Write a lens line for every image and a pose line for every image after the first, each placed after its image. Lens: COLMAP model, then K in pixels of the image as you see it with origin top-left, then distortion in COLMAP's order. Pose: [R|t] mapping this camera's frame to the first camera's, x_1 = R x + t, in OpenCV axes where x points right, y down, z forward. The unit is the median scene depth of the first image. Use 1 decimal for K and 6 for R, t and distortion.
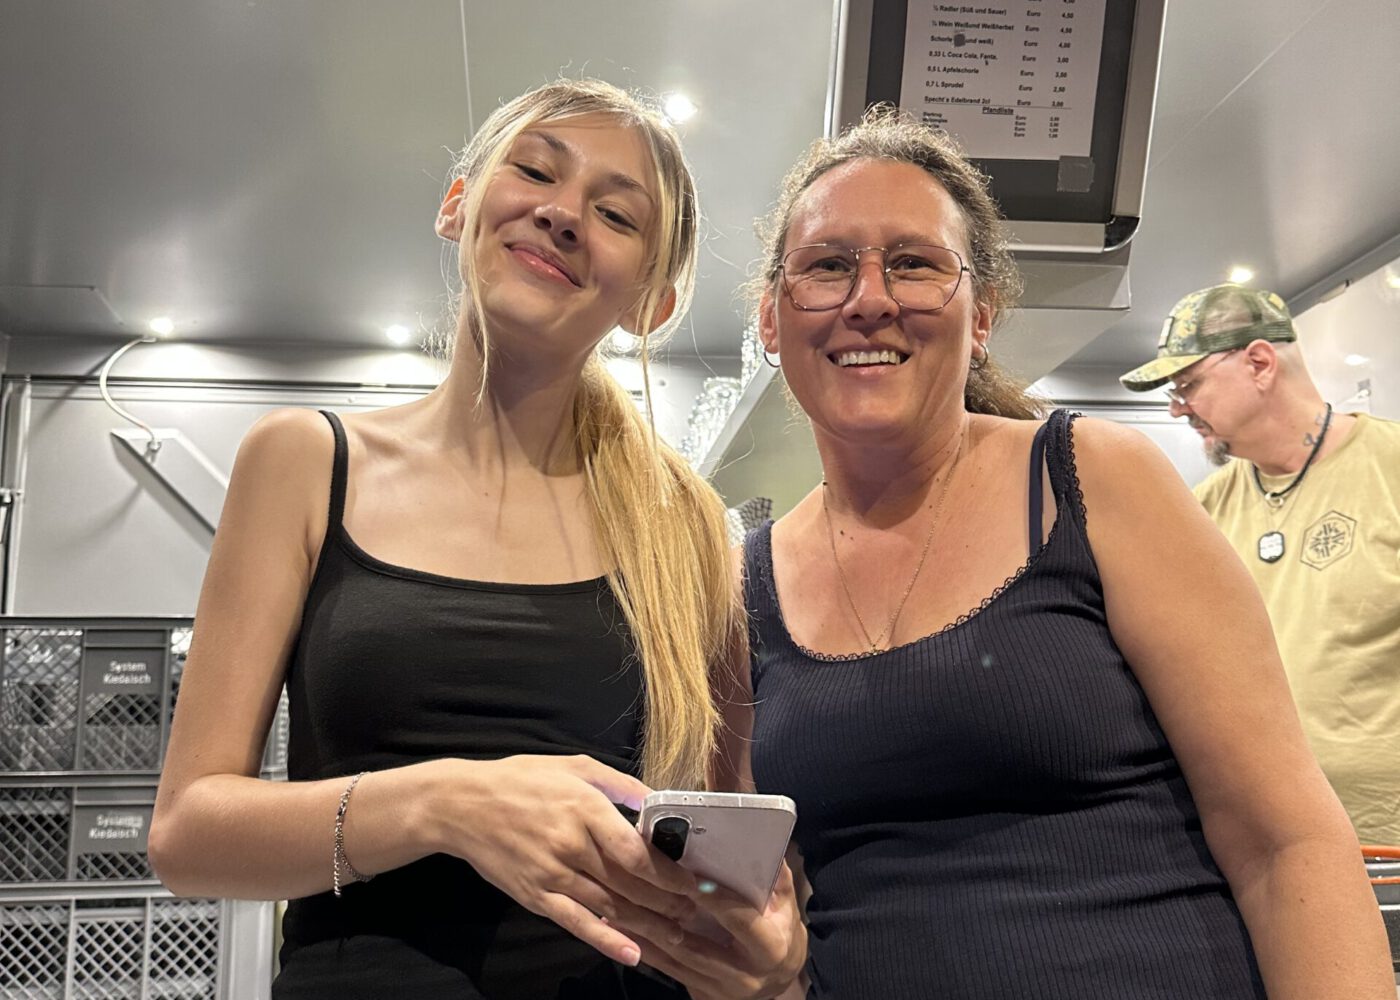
lens RADIAL K [[1298.9, 0, 694.8], [0, 1298.9, 496.3], [0, 0, 1]] dist [0.164494, -0.290363]
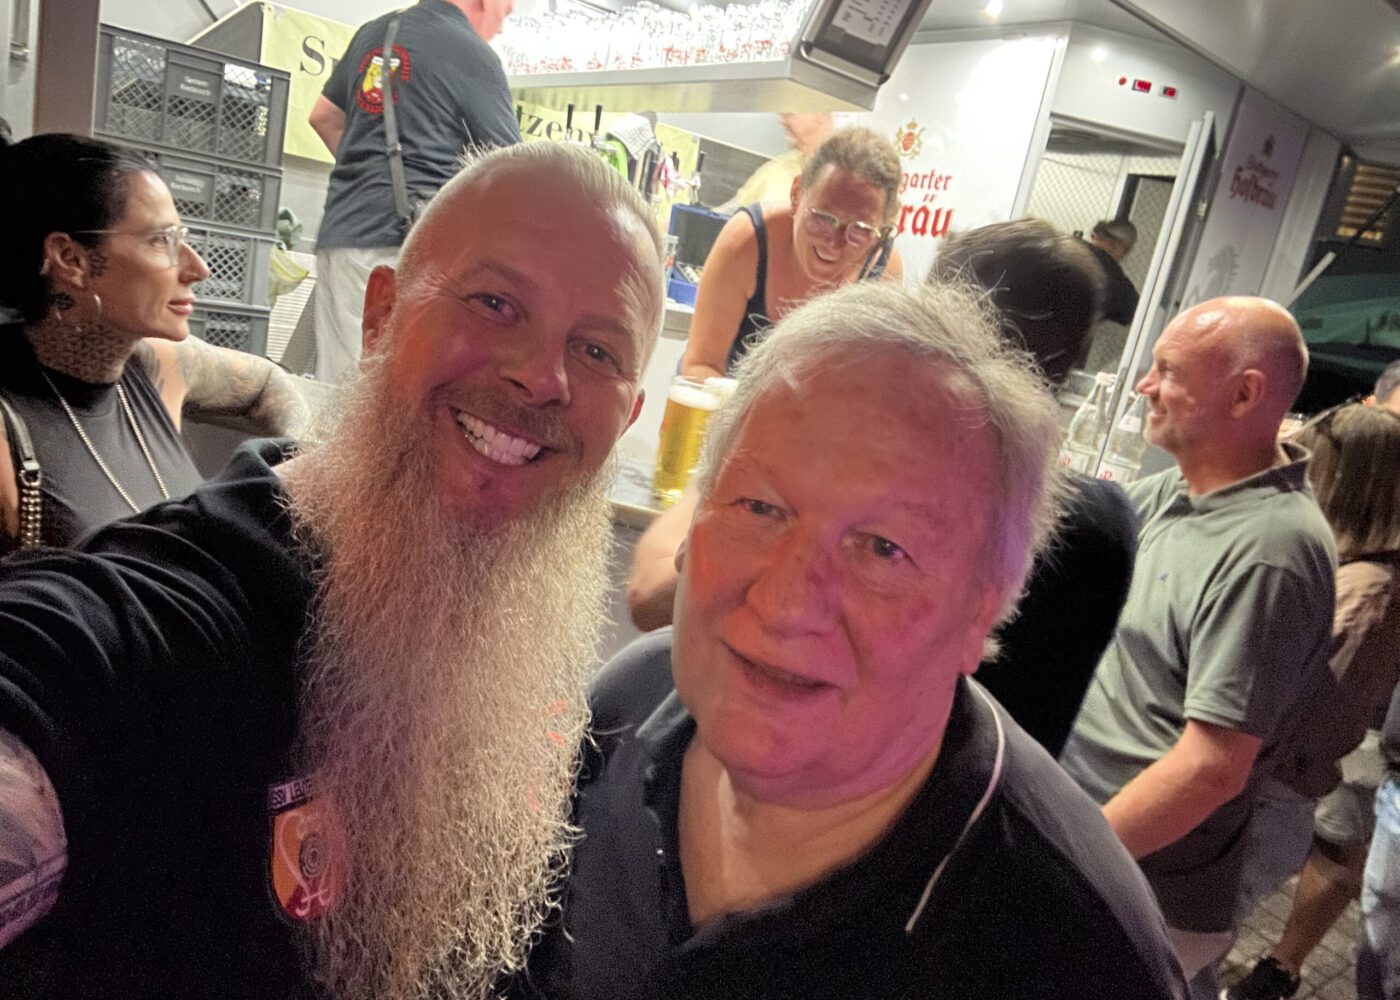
lens RADIAL K [[993.5, 0, 681.8], [0, 993.5, 527.4], [0, 0, 1]] dist [0.075627, -0.114165]
pose [[0.859896, 0.057088, 0.507268, -0.517096], [-0.294673, 0.866952, 0.401947, -0.062249], [-0.416830, -0.495111, 0.762311, -0.410225]]
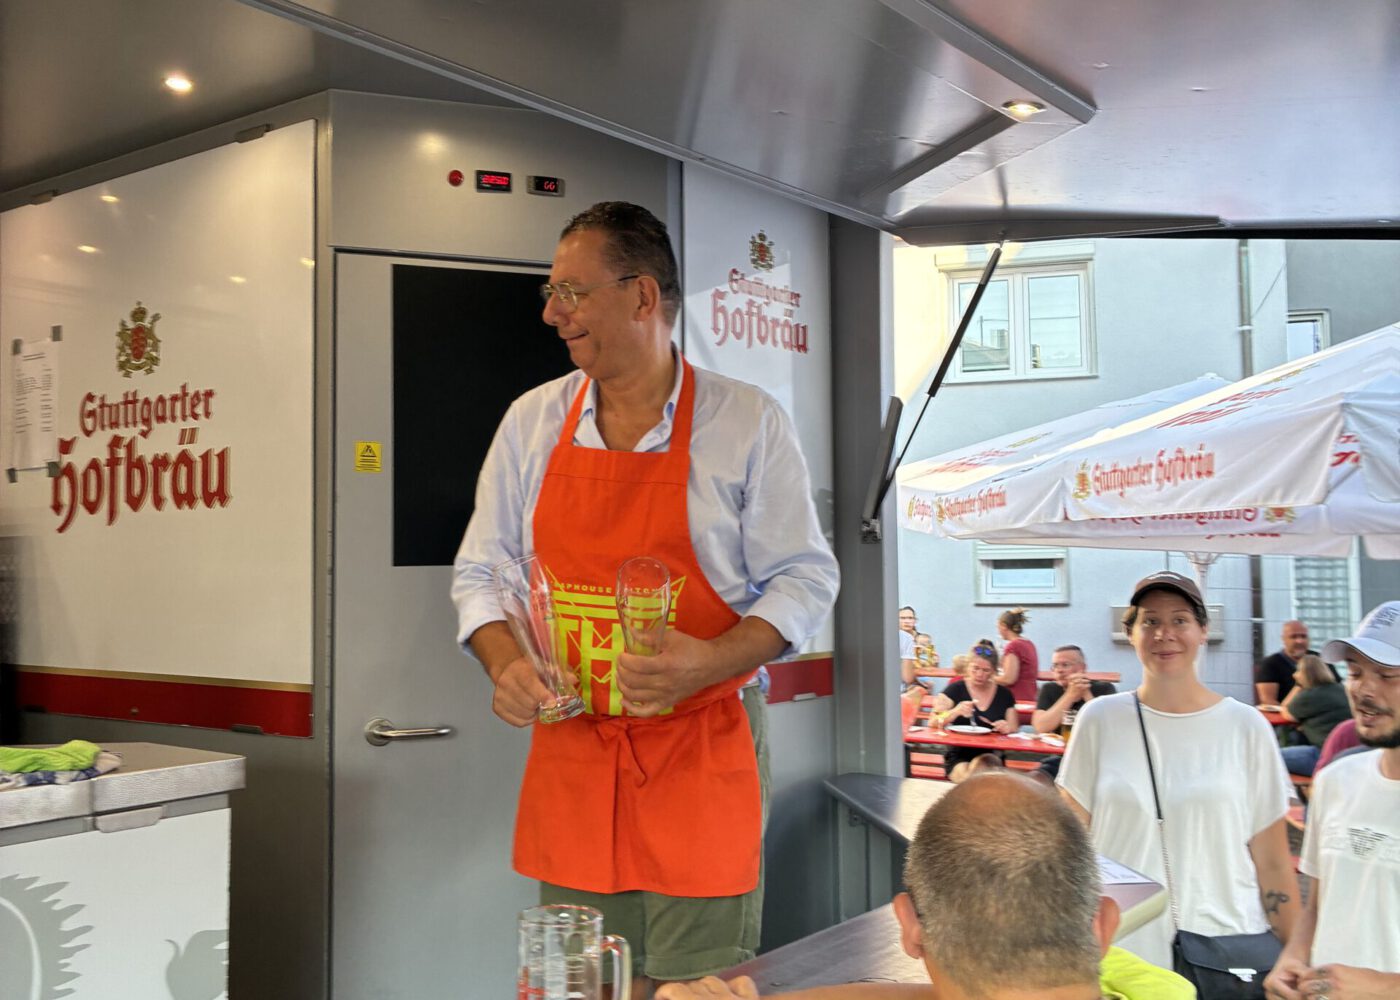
lens RADIAL K [[1410.6, 0, 700.0], [0, 1410.6, 500.0], [0, 0, 1]] dist [0.045658, -0.009891]
pose [[0.710427, 0.038144, 0.702736, 0.071496], [-0.141603, 0.985857, 0.089641, -0.101342], [-0.689378, -0.163192, 0.705781, -0.213324]]
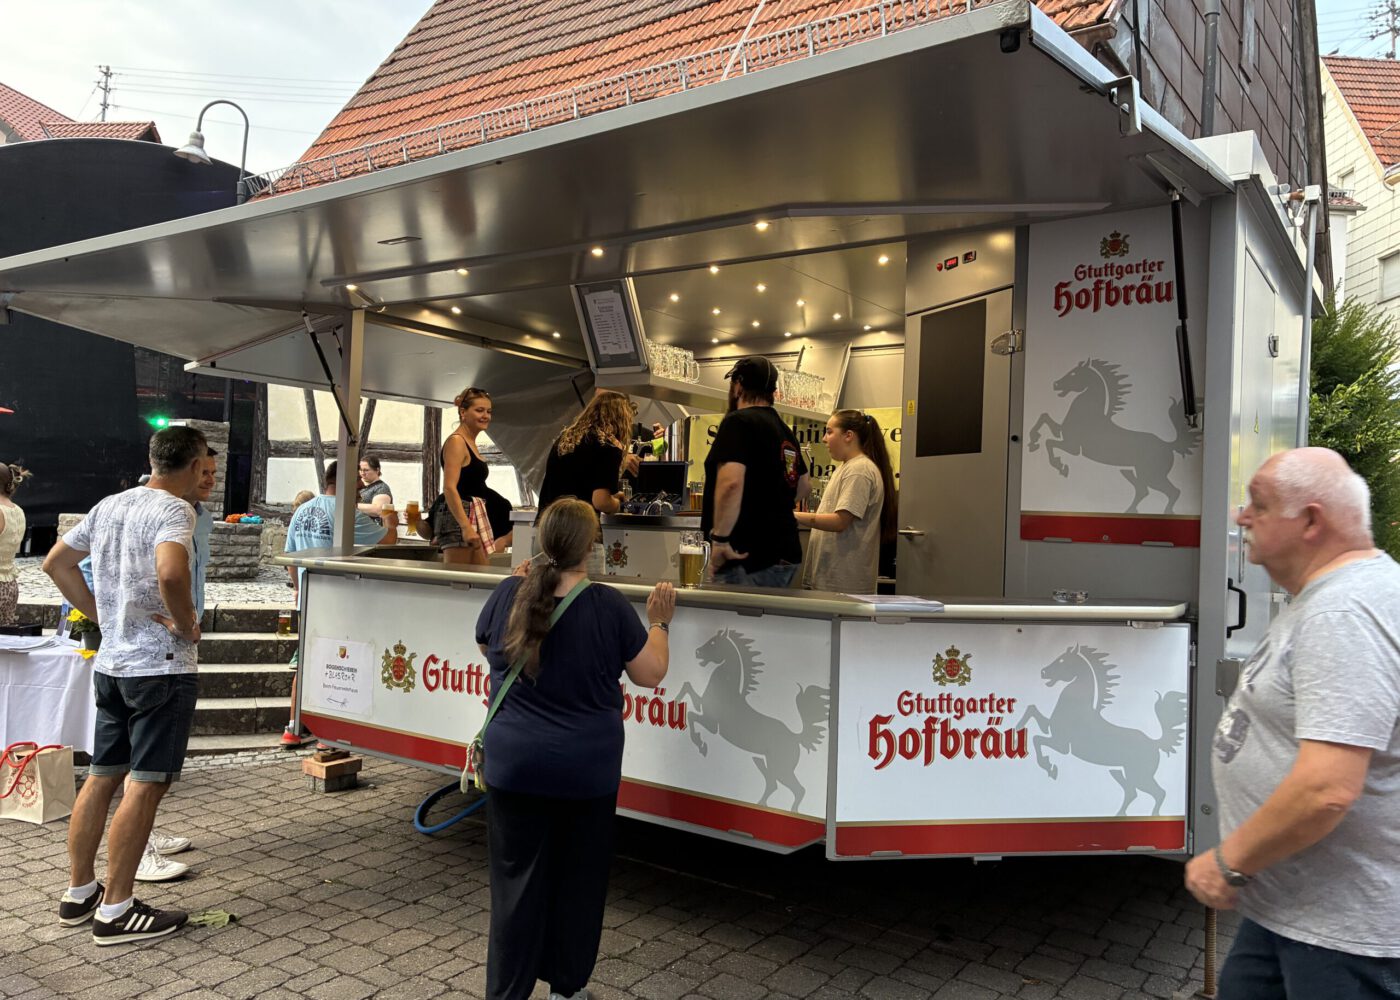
lens RADIAL K [[1061.2, 0, 704.3], [0, 1061.2, 504.5], [0, 0, 1]] dist [0.097678, -0.201712]
pose [[0.731157, 0.029797, -0.681558, 1.546152], [0.090357, 0.986014, 0.140040, -0.121208], [0.676199, -0.163975, 0.718239, -0.784639]]
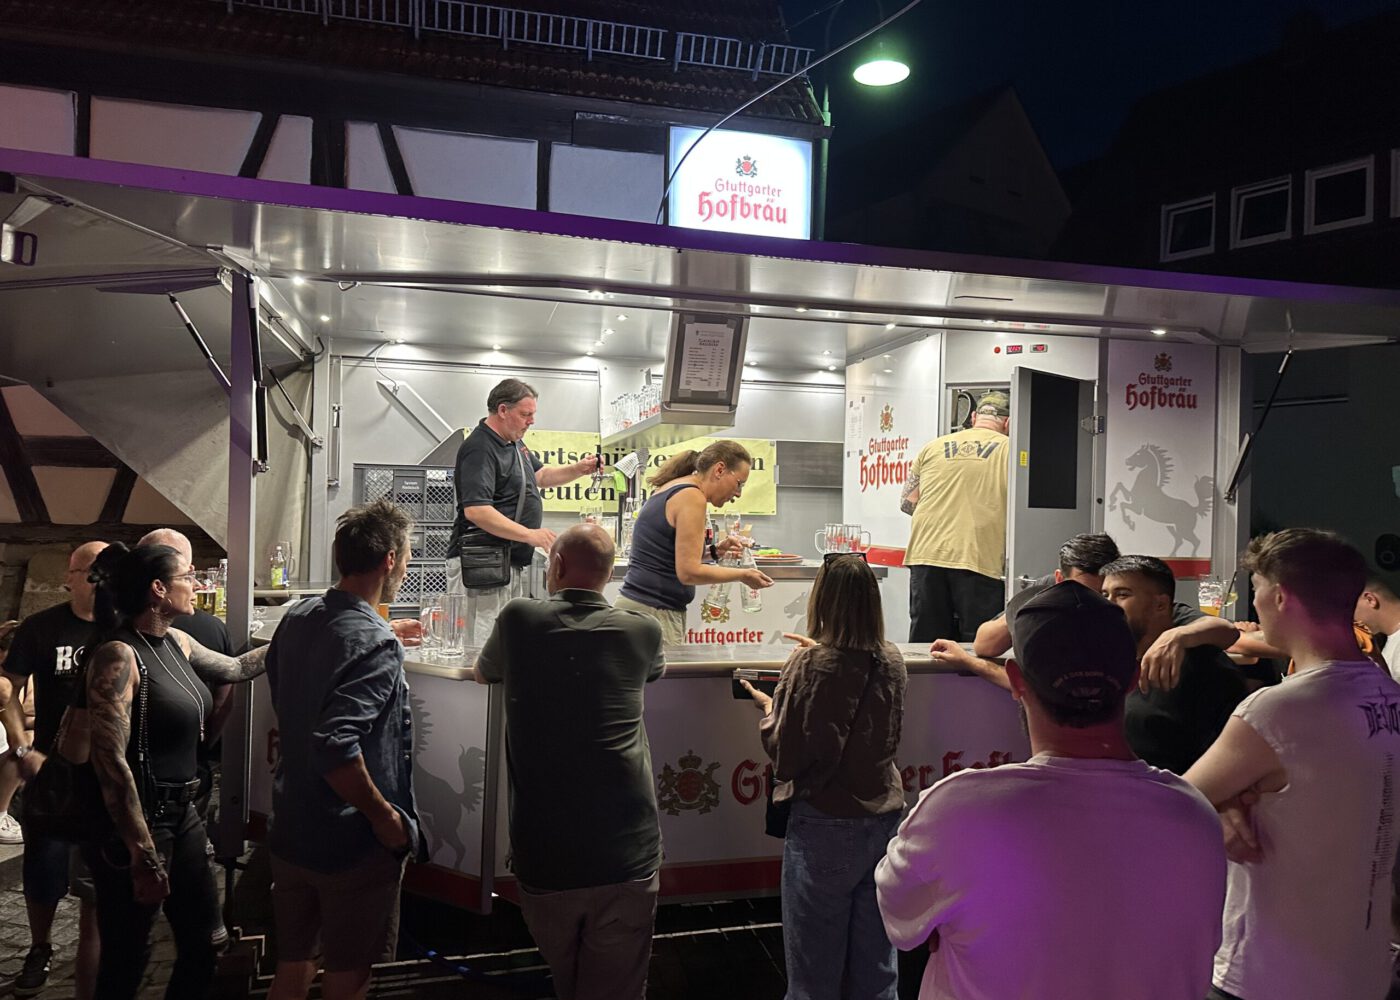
lens RADIAL K [[982.7, 0, 691.9], [0, 982.7, 505.1], [0, 0, 1]] dist [0.137147, -0.206489]
pose [[0.994359, 0.035705, 0.099881, -0.054089], [-0.054669, 0.979451, 0.194131, -0.264142], [-0.090897, -0.198497, 0.975878, -1.093050]]
